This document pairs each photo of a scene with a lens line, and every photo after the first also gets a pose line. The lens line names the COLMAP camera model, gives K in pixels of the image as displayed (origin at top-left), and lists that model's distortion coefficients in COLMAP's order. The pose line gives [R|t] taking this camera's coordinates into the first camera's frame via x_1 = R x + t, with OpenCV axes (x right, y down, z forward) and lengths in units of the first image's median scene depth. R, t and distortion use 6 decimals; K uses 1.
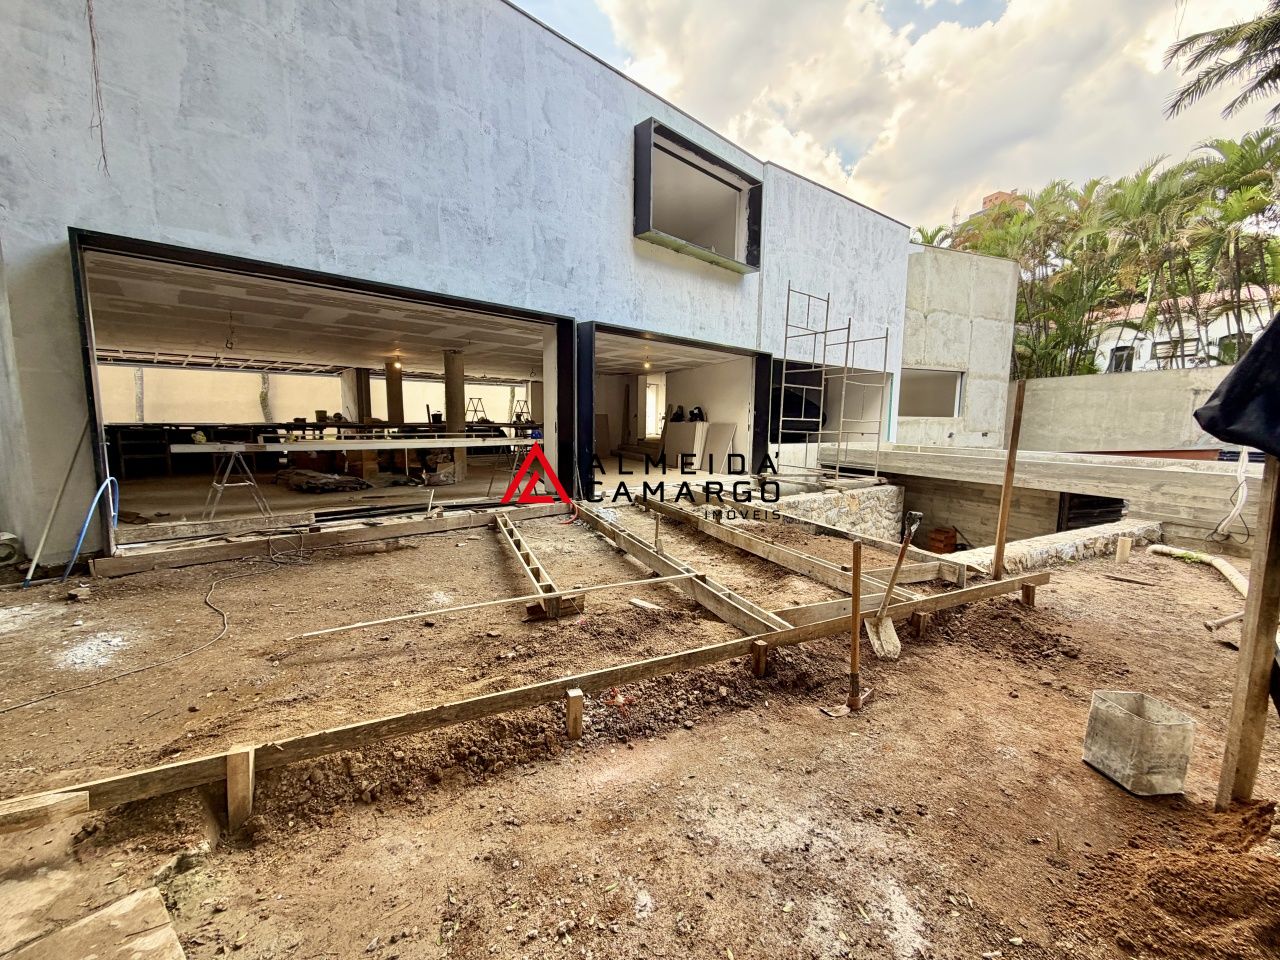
lens RADIAL K [[508.4, 0, 635.2], [0, 508.4, 479.9], [0, 0, 1]] dist [0.000173, -0.000586]
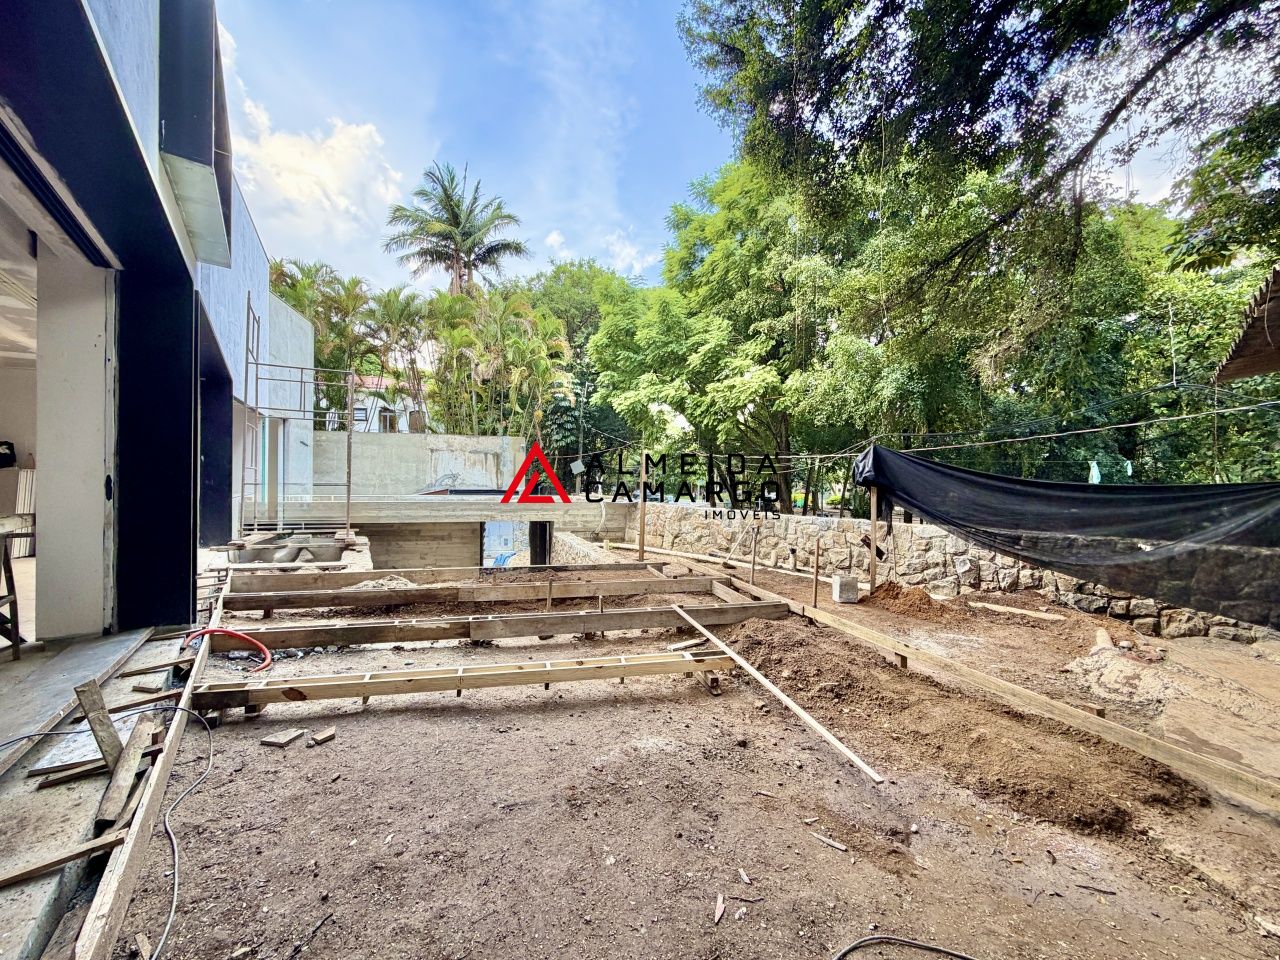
lens RADIAL K [[508.4, 0, 635.2], [0, 508.4, 479.9], [0, 0, 1]] dist [0.000173, -0.000586]
pose [[0.125992, -0.014828, 0.991920, -0.453548], [0.101608, 0.994823, 0.001966, -0.051104], [-0.986814, 0.100539, 0.126846, 0.389580]]
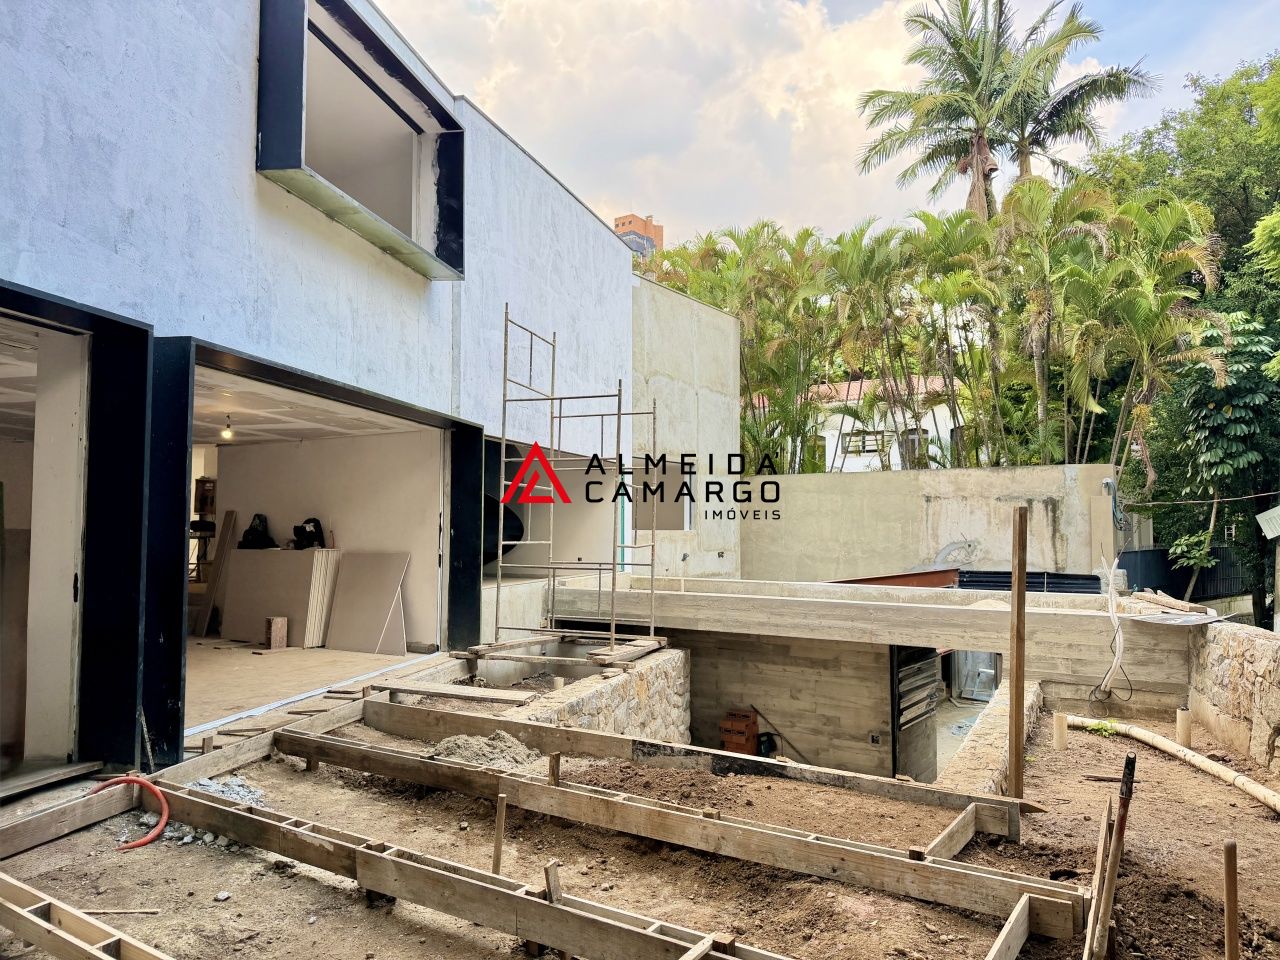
lens RADIAL K [[890.9, 0, 644.9], [0, 890.9, 490.1], [0, 0, 1]] dist [0.079863, -0.106426]
pose [[0.817706, 0.018216, 0.575347, -0.164620], [0.071447, 0.988559, -0.132842, -0.043863], [-0.571184, 0.149733, 0.807049, 0.144831]]
